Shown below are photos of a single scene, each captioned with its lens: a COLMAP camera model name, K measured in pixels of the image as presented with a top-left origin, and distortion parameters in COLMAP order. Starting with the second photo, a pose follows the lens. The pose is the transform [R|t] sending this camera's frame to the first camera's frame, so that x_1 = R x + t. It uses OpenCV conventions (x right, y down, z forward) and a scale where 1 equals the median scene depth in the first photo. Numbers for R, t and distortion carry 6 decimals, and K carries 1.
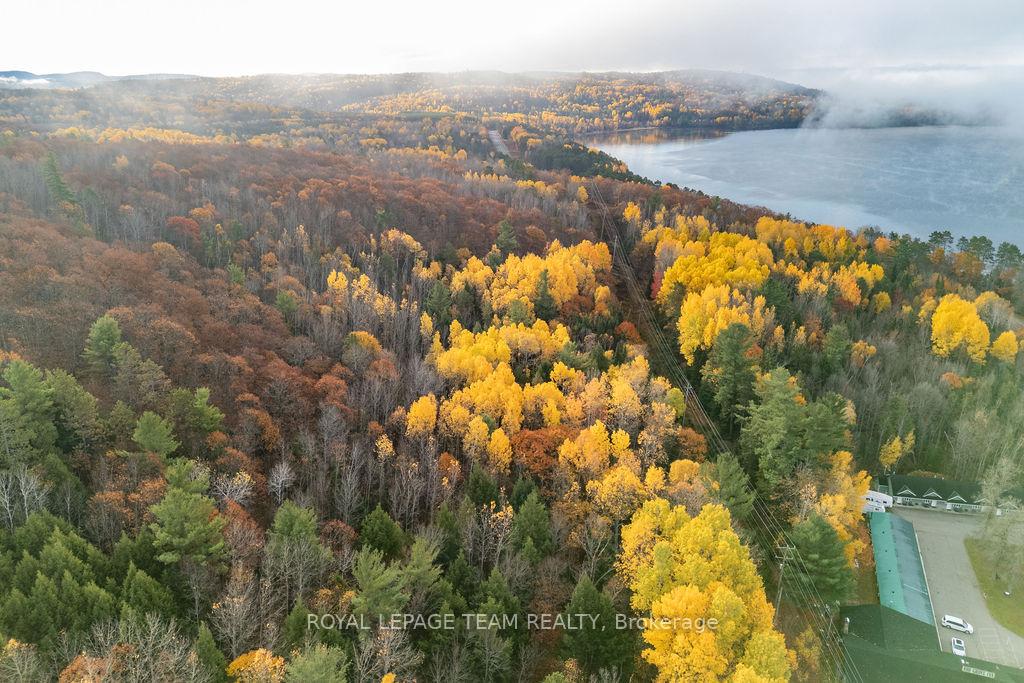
lens RADIAL K [[748.6, 0, 514.4], [0, 748.6, 350.4], [0, 0, 1]] dist [0.071005, -0.059153]
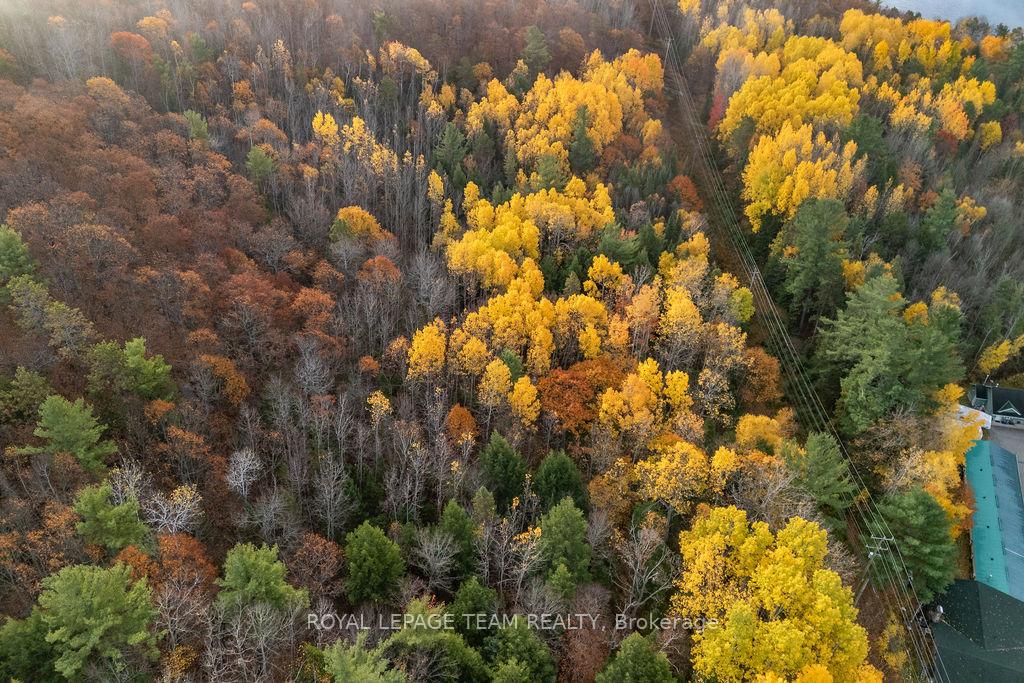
lens RADIAL K [[748.6, 0, 512.5], [0, 748.6, 339.4], [0, 0, 1]] dist [0.071005, -0.059153]
pose [[0.999364, 0.020480, -0.029199, -0.008462], [-0.011613, 0.960938, 0.276521, -0.116718], [0.033722, -0.276006, 0.960564, 0.200248]]
